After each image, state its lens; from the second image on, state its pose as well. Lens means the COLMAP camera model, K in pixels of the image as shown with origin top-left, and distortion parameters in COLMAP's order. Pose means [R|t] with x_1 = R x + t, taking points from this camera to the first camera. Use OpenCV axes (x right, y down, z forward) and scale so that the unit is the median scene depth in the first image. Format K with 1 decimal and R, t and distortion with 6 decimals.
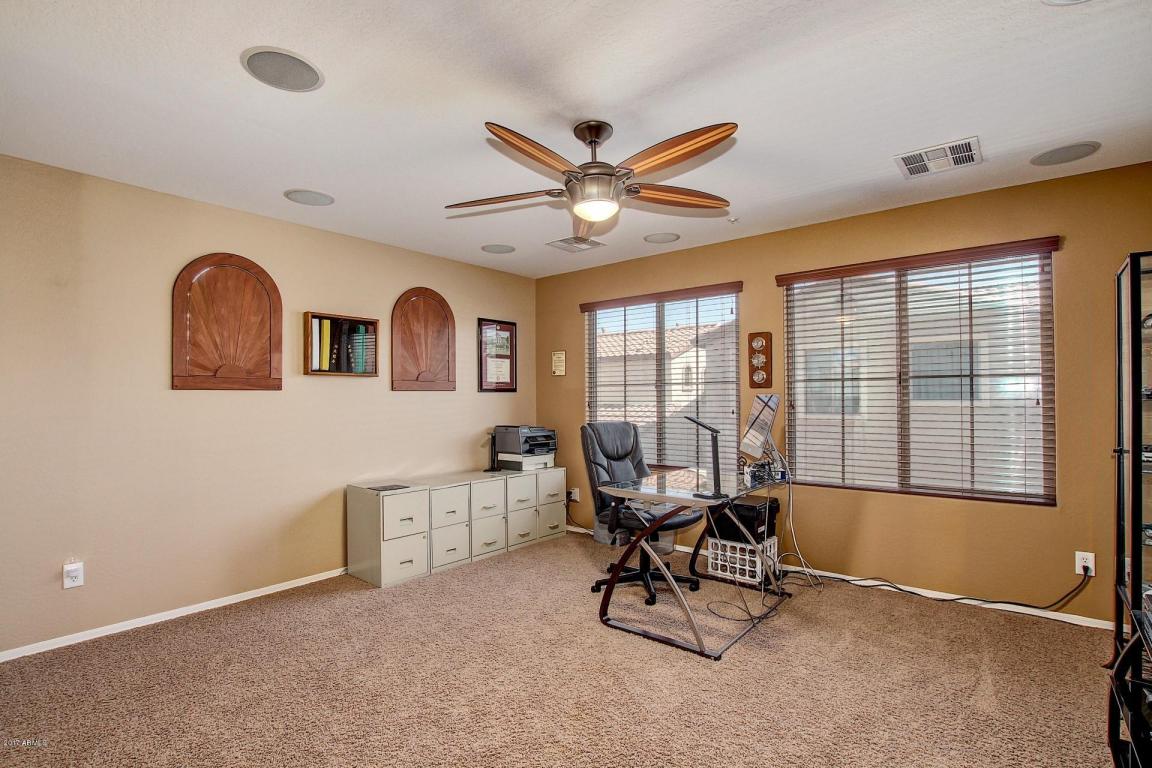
lens RADIAL K [[555.4, 0, 577.3], [0, 555.4, 386.4], [0, 0, 1]] dist [-0.000374, -0.000120]
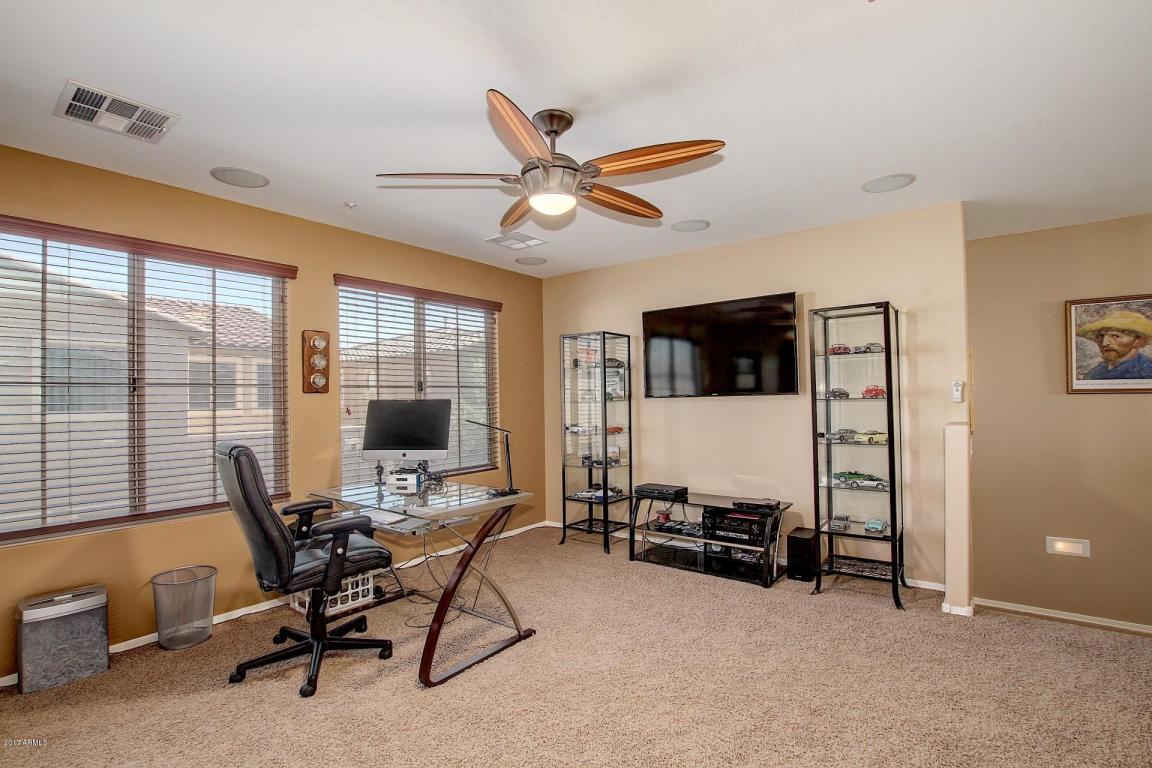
lens RADIAL K [[555.4, 0, 575.9], [0, 555.4, 391.8], [0, 0, 1]] dist [-0.000374, -0.000120]
pose [[-0.028490, 0.017130, 0.999447, -0.636055], [-0.005649, 0.999834, -0.017297, 0.015170], [-0.999578, -0.006138, -0.028388, 0.680040]]
